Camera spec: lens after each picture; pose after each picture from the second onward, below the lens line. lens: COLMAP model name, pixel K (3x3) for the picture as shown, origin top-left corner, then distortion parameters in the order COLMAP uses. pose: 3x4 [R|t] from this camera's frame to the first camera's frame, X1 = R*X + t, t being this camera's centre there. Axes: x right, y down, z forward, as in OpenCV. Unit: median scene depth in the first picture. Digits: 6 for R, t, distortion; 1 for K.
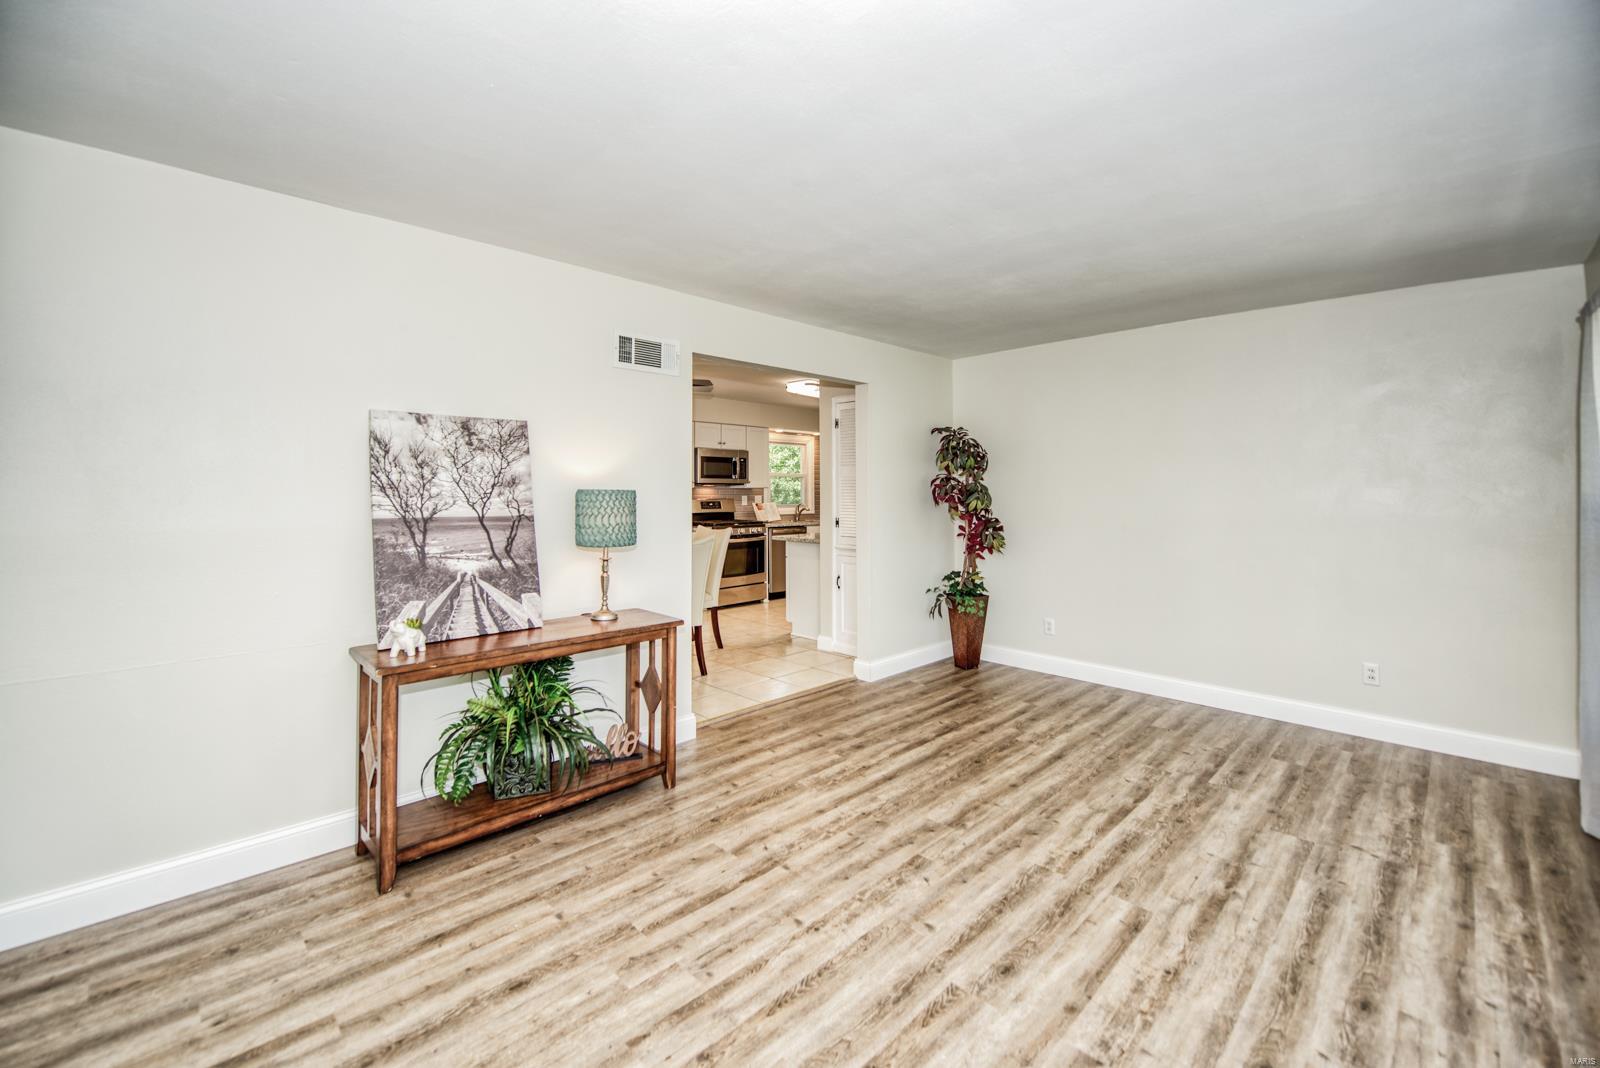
lens RADIAL K [[658.6, 0, 799.4], [0, 658.6, 456.3], [0, 0, 1]] dist [-0.016356, -0.000916]
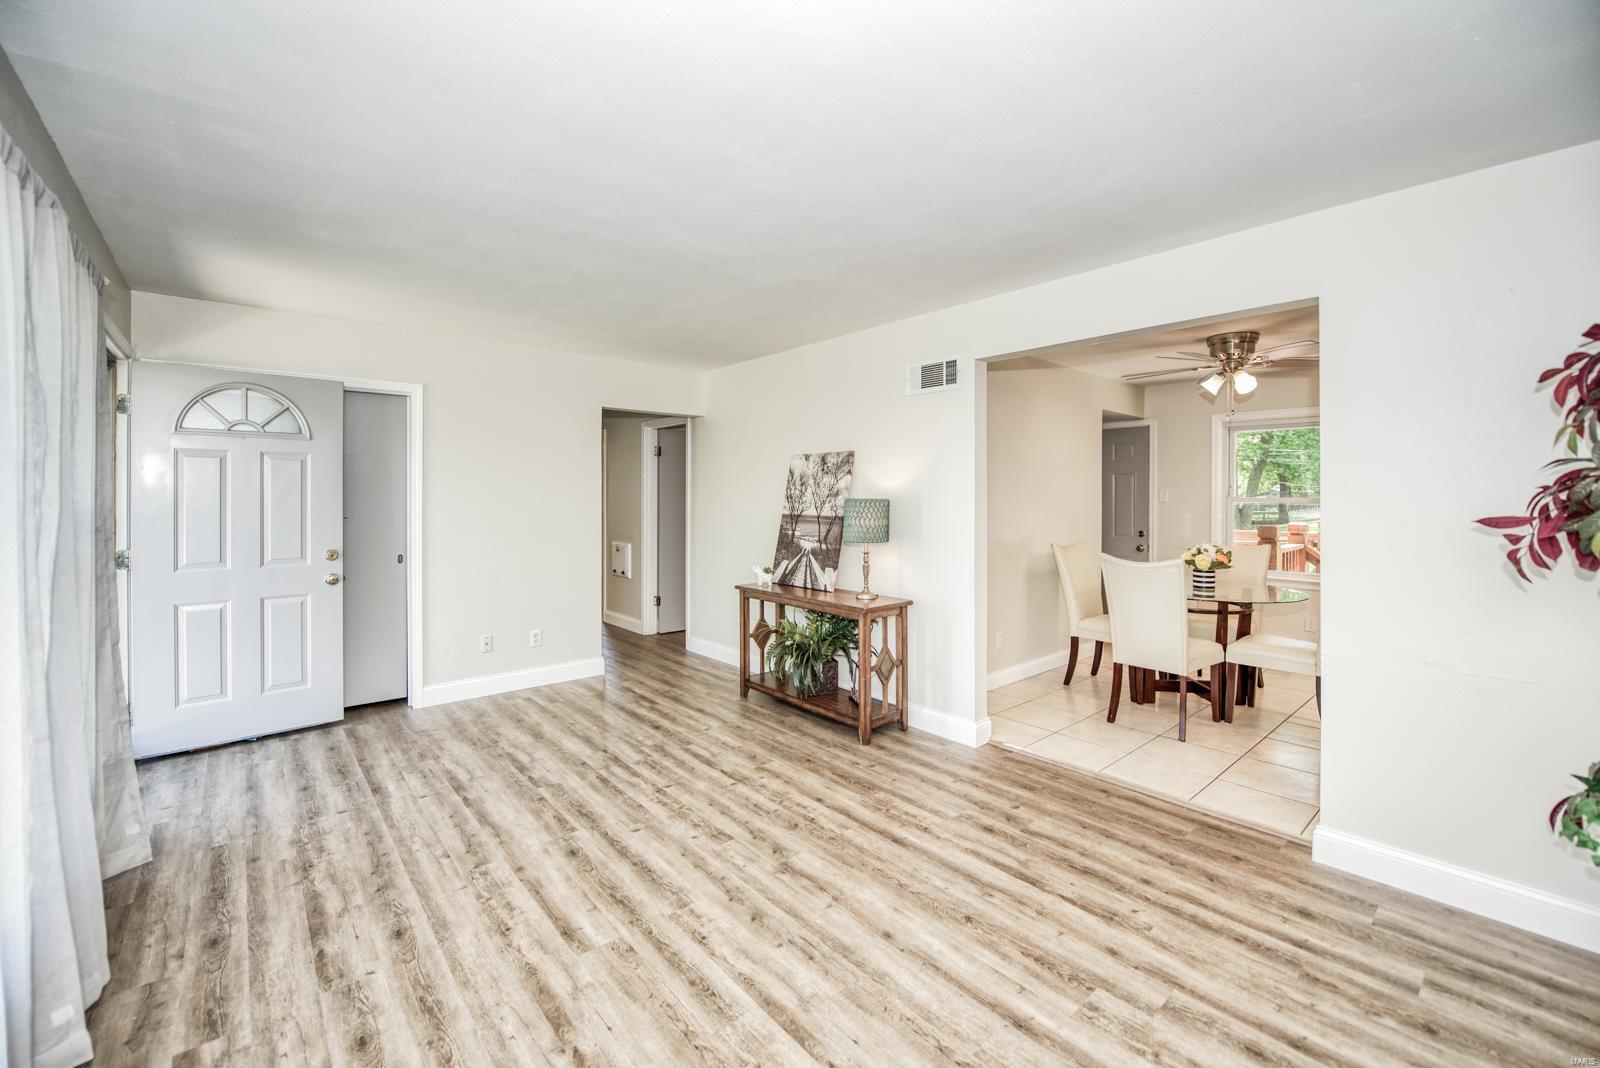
lens RADIAL K [[658.6, 0, 814.8], [0, 658.6, 500.2], [0, 0, 1]] dist [-0.016356, -0.000916]
pose [[-0.055552, 0.000819, -0.998455, 1.195233], [0.047243, 0.998882, -0.001809, 0.062198], [0.997337, -0.047270, -0.055529, 1.170502]]
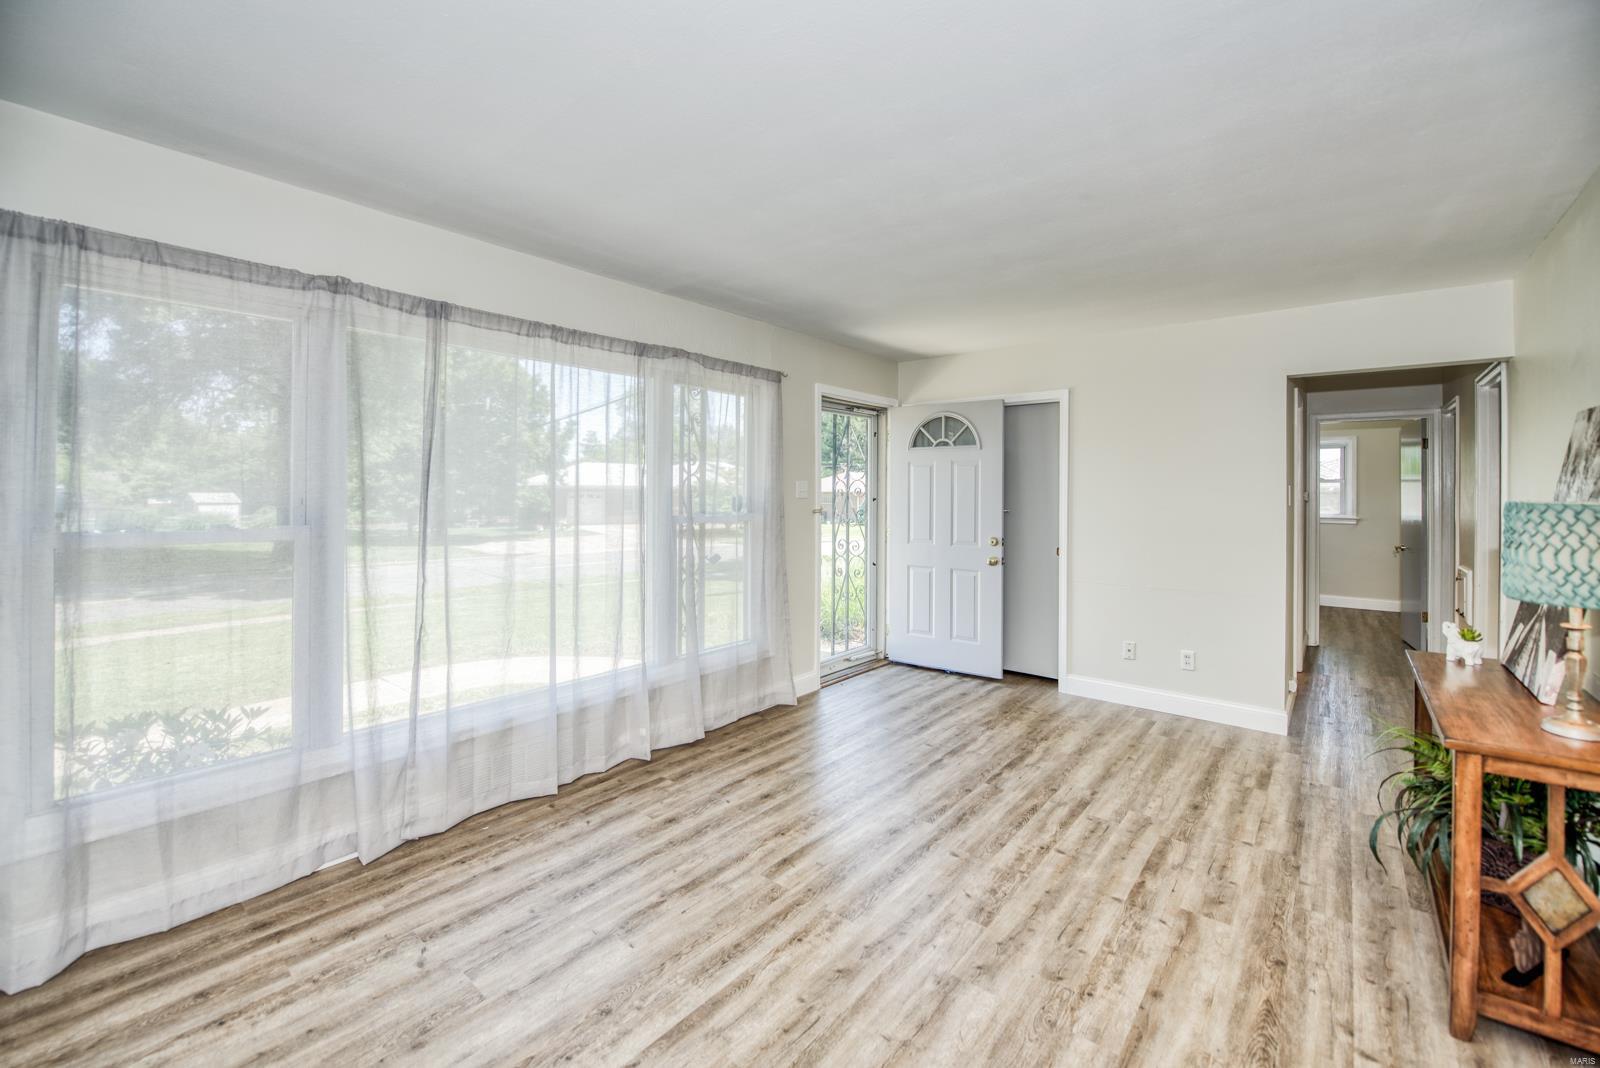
lens RADIAL K [[658.6, 0, 793.3], [0, 658.6, 485.6], [0, 0, 1]] dist [-0.016356, -0.000916]
pose [[-0.995922, -0.012658, -0.089327, 0.492654], [-0.007509, 0.998304, -0.057738, 0.087109], [0.089906, -0.056832, -0.994327, 1.777688]]
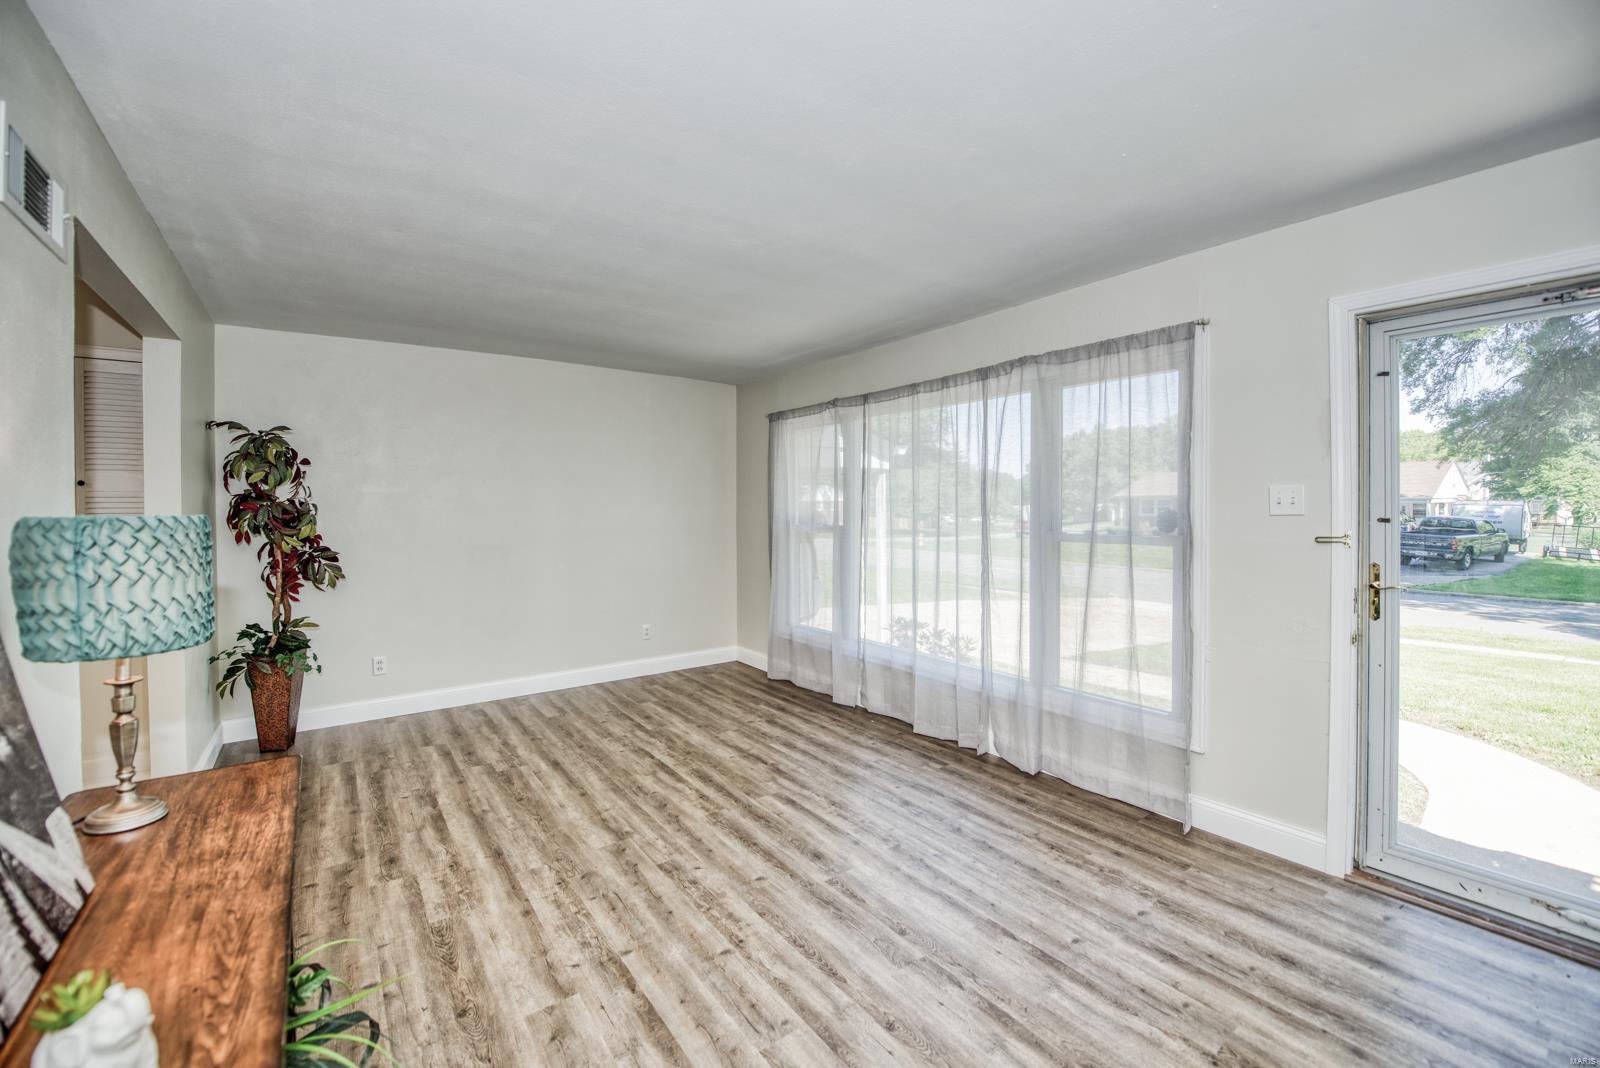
lens RADIAL K [[658.6, 0, 805.6], [0, 658.6, 495.0], [0, 0, 1]] dist [-0.016356, -0.000916]
pose [[0.145694, 0.011019, 0.989268, -0.771875], [-0.041911, 0.999109, -0.004956, 0.025515], [-0.988441, -0.040739, 0.146026, 0.620093]]
